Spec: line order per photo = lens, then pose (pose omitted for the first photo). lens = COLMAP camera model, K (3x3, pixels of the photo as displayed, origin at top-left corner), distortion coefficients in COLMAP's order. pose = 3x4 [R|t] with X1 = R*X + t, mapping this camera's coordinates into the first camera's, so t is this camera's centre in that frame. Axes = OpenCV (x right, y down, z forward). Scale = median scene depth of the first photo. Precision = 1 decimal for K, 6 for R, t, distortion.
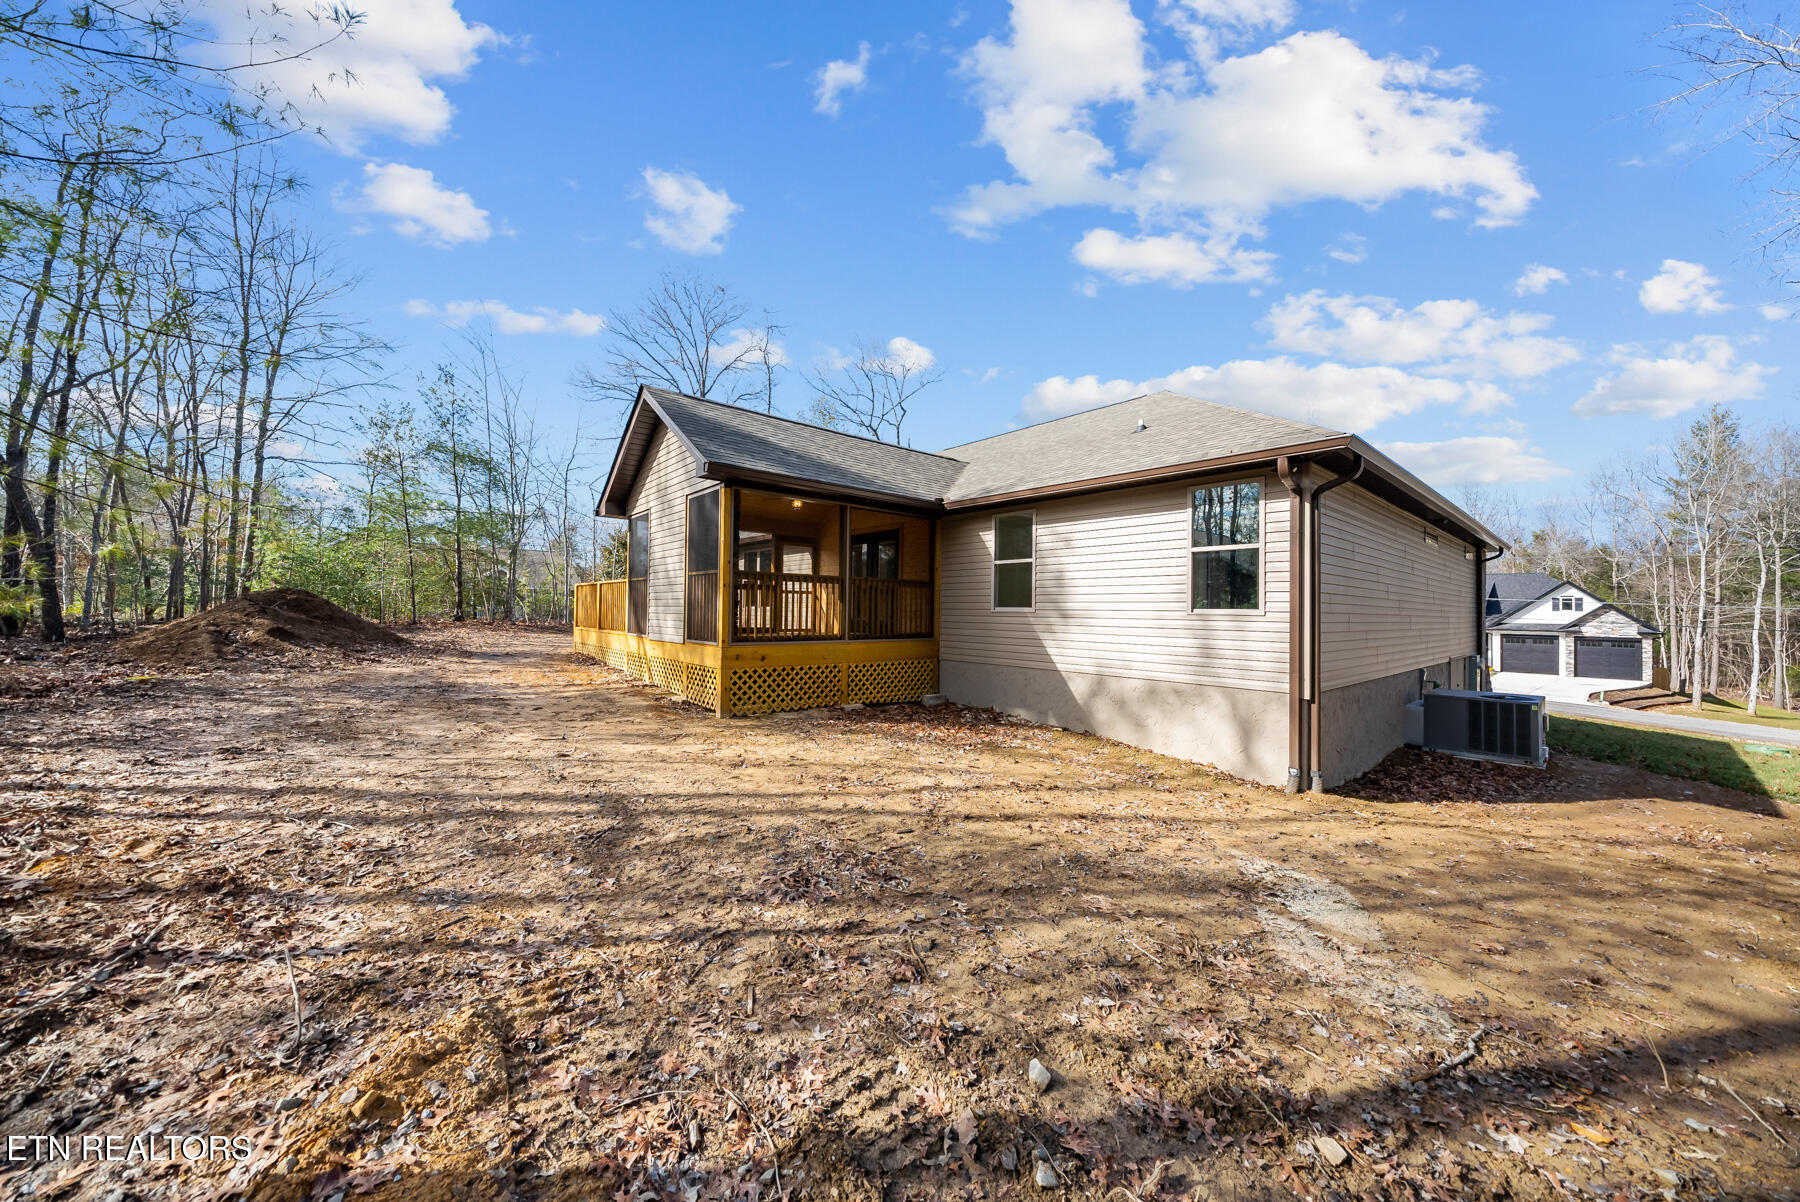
lens RADIAL K [[621.7, 0, 899.0], [0, 621.7, 602.5], [0, 0, 1]] dist [-0.001940, -0.000134]
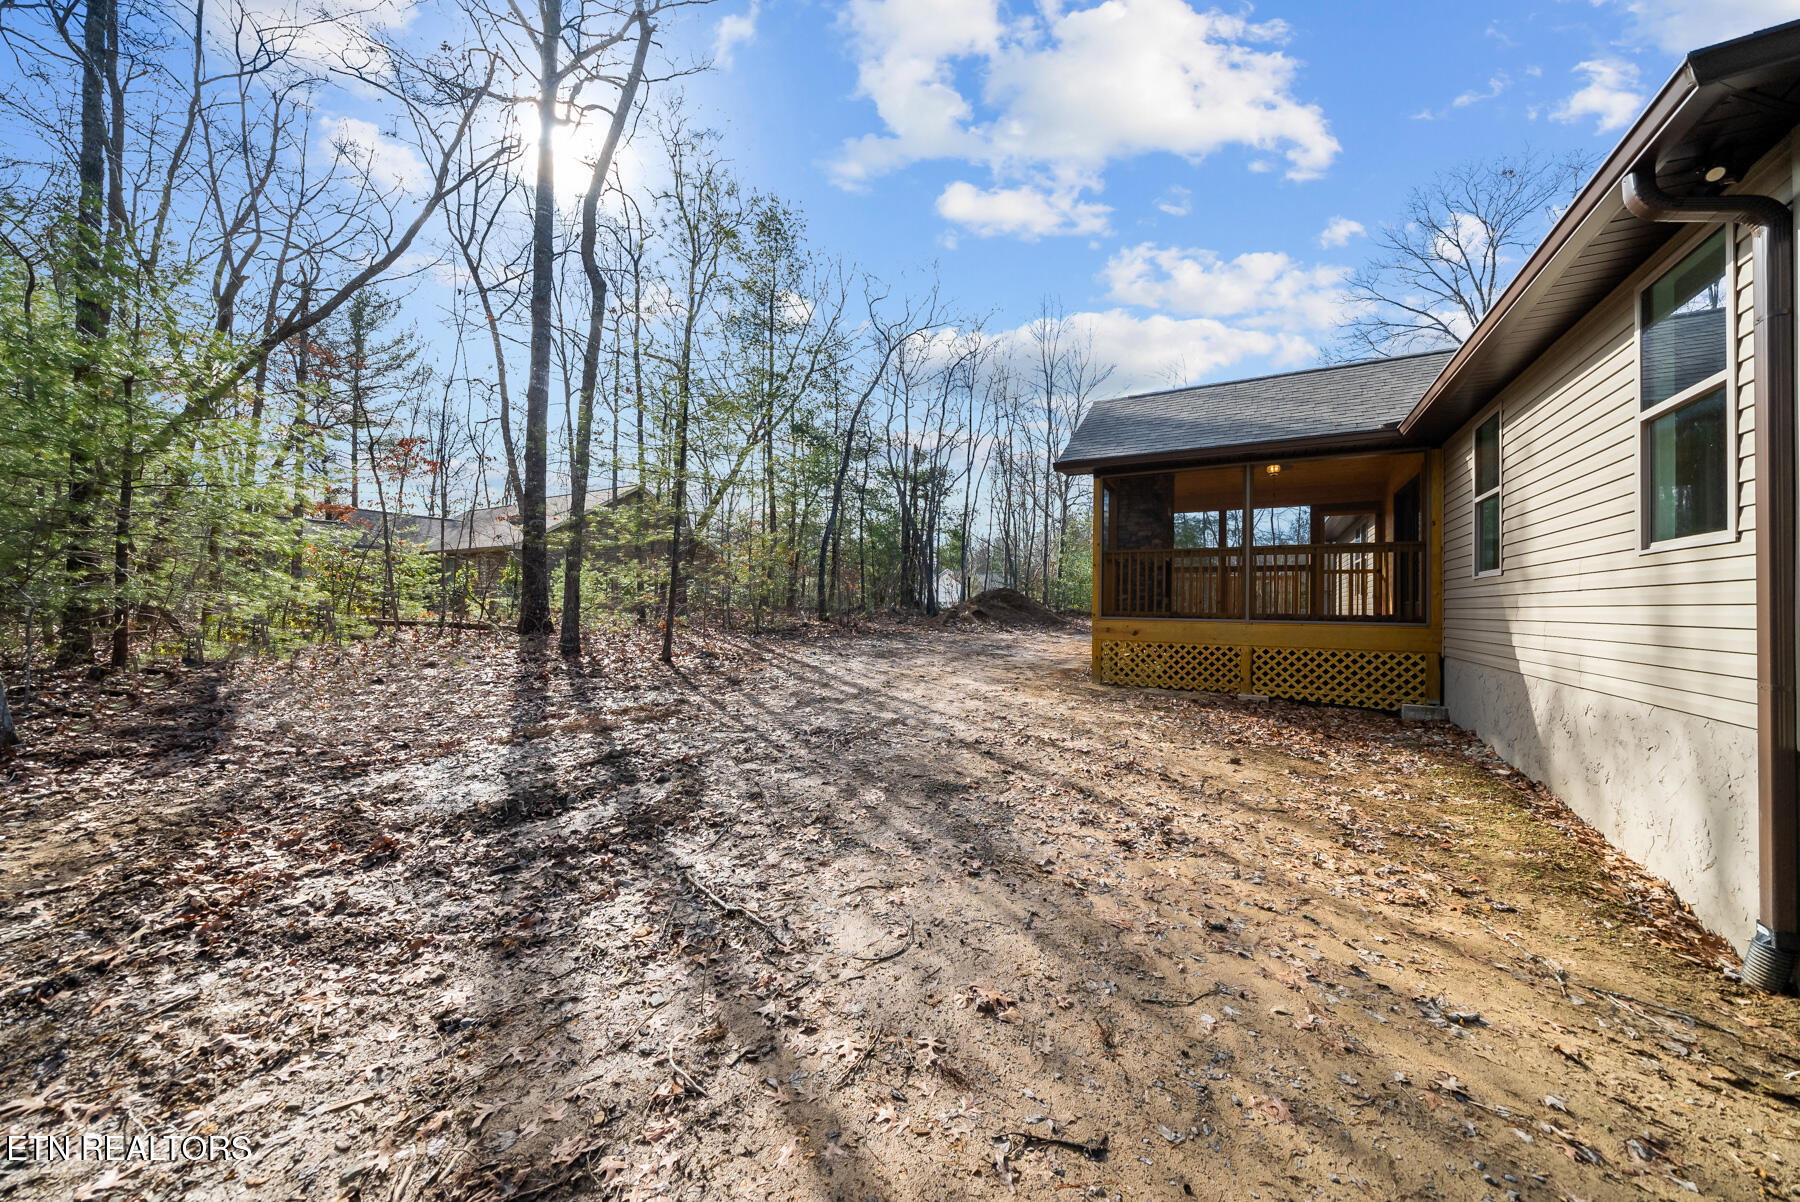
lens RADIAL K [[621.7, 0, 896.5], [0, 621.7, 604.4], [0, 0, 1]] dist [-0.001940, -0.000134]
pose [[0.321854, -0.011395, -0.946721, 0.789760], [0.005674, 0.999933, -0.010107, 0.061629], [0.946772, -0.002118, 0.321897, 0.340515]]
